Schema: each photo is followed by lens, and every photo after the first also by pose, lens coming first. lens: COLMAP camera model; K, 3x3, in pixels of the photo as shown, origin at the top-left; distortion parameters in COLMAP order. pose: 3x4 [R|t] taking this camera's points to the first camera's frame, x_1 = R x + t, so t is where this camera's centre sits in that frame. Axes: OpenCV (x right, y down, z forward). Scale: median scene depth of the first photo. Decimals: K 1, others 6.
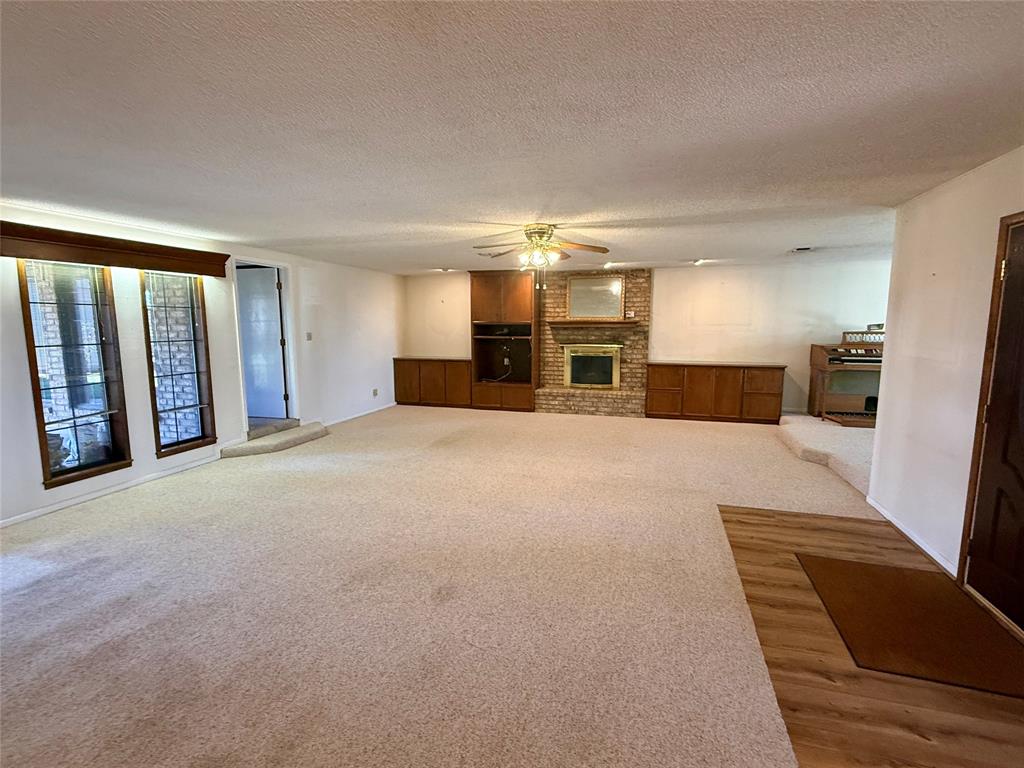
lens RADIAL K [[486.1, 0, 512.7], [0, 486.1, 383.7], [0, 0, 1]] dist [-0.000595, 0.000987]
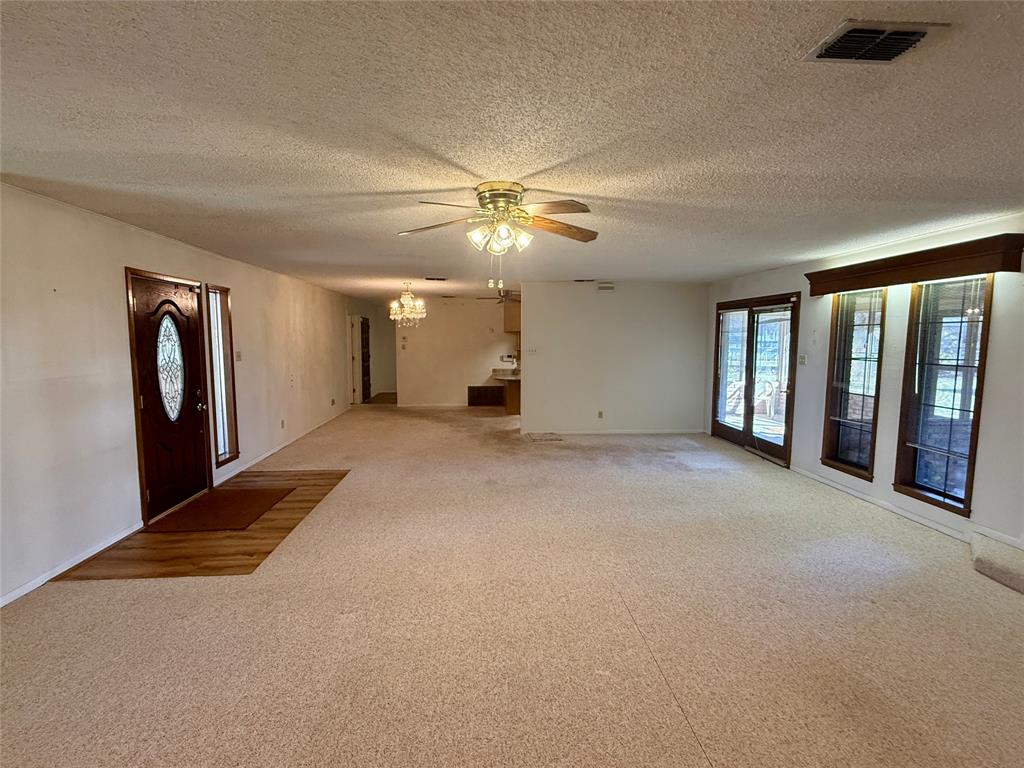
lens RADIAL K [[486.1, 0, 511.9], [0, 486.1, 388.0], [0, 0, 1]] dist [-0.000595, 0.000987]
pose [[-0.934794, 0.035472, -0.353414, 0.266497], [-0.046537, 0.974192, 0.220873, -0.210799], [0.352128, 0.222918, -0.909018, 1.616196]]
